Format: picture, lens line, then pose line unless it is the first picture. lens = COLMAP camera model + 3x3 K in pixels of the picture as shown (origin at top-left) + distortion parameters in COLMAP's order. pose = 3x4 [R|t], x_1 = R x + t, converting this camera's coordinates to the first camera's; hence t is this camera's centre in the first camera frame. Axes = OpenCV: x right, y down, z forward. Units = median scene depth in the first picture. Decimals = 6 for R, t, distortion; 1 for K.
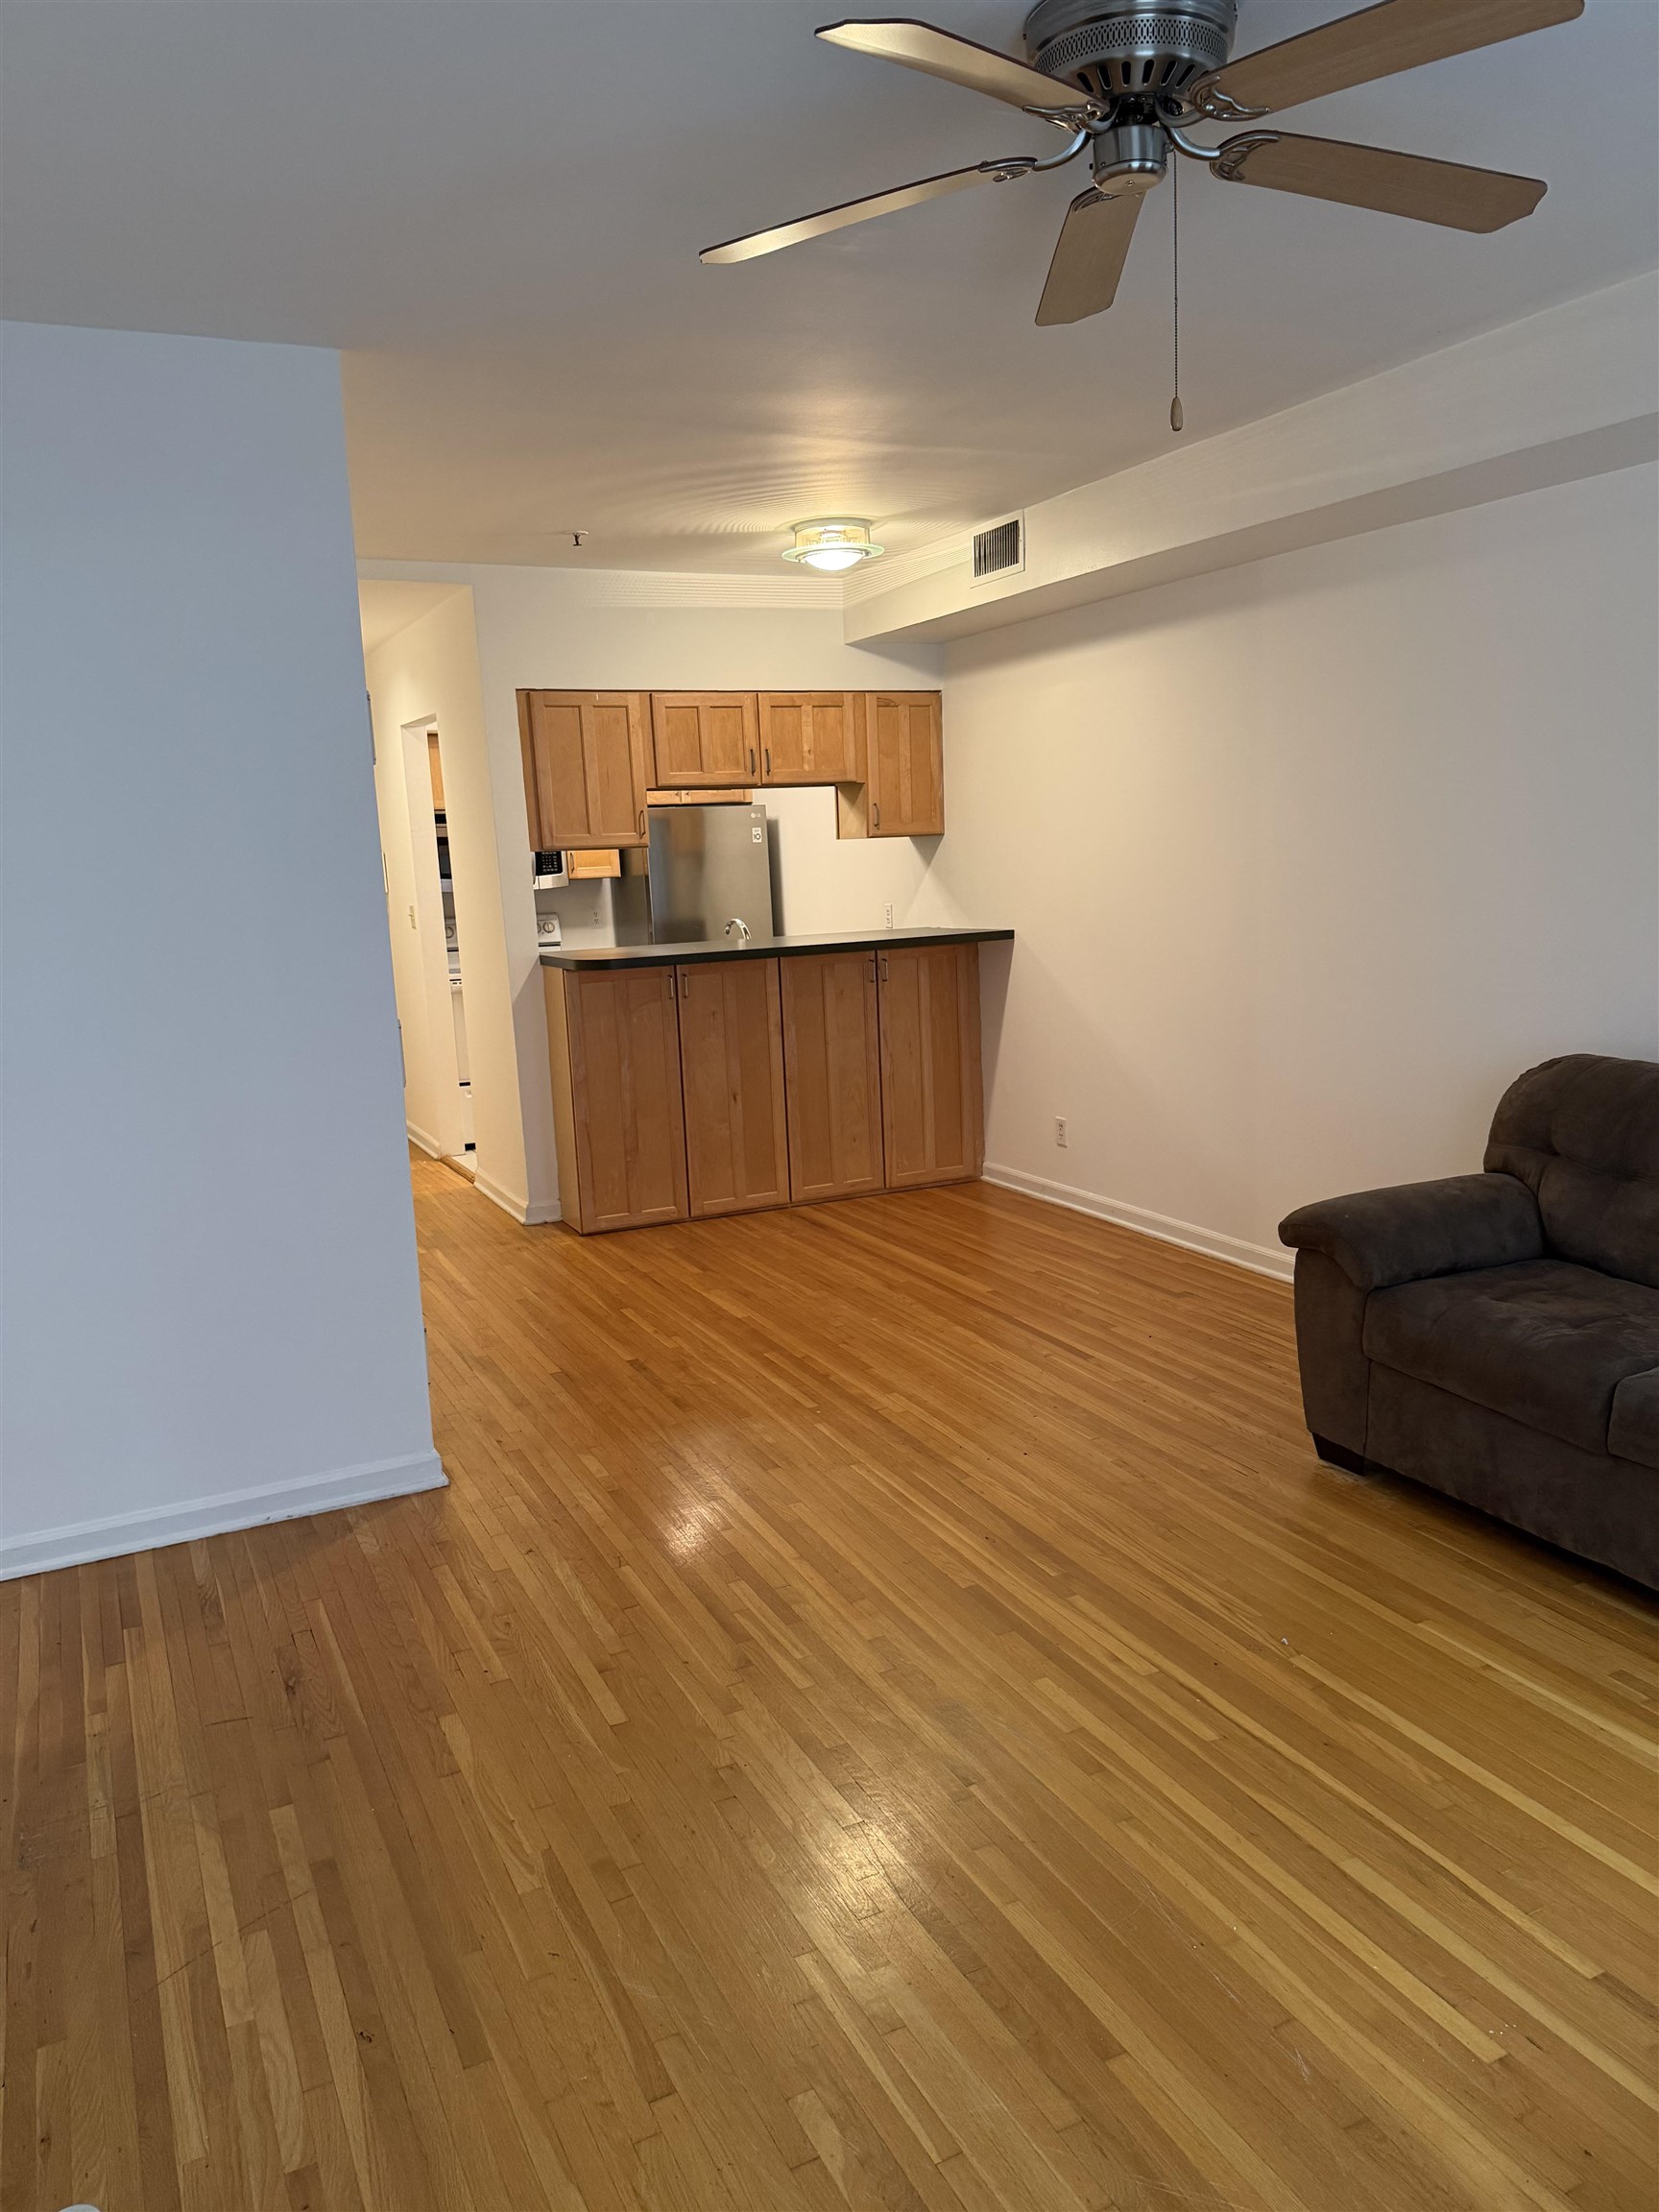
lens RADIAL K [[1556.3, 0, 829.5], [0, 1556.3, 1106.0], [0, 0, 1]] dist [0.246569, -0.000031]
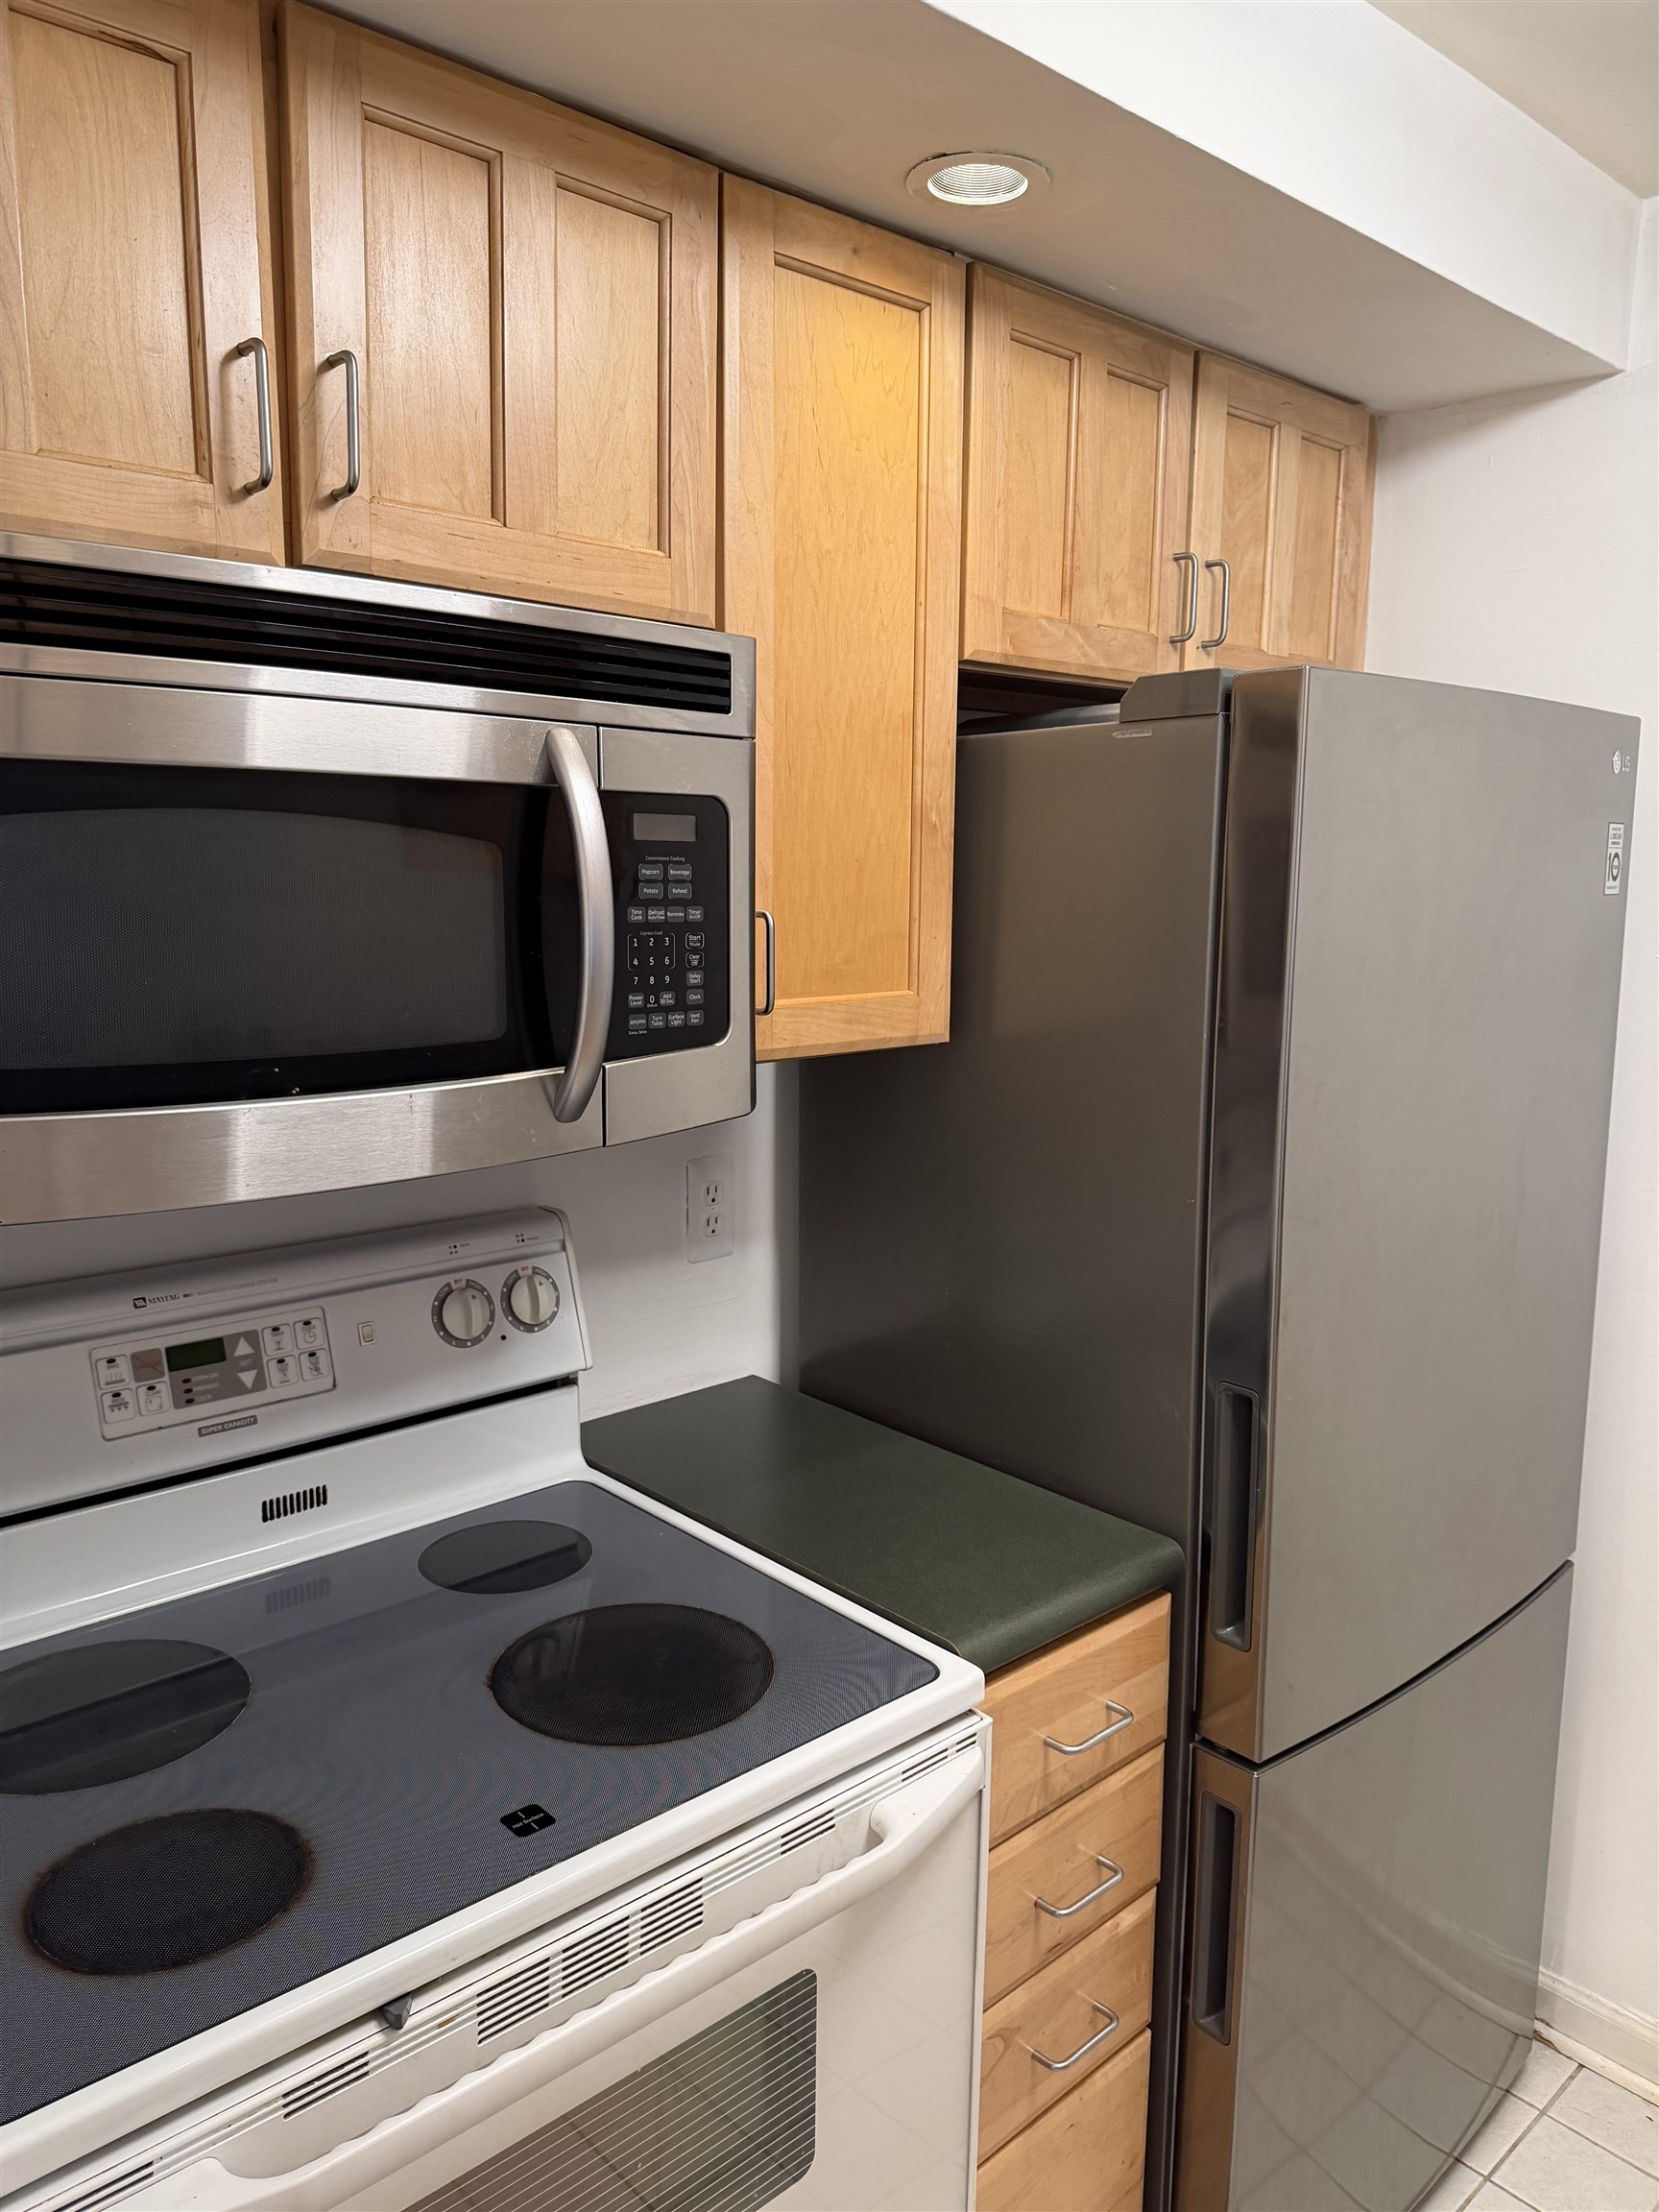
lens RADIAL K [[1551.7, 0, 830.8], [0, 1551.7, 1066.6], [0, 0, 1]] dist [0.049667, 0.000029]
pose [[0.958885, 0.017810, 0.283237, -0.252053], [-0.005619, 0.999025, -0.043795, -0.170323], [-0.283741, 0.040403, 0.958050, 1.044908]]
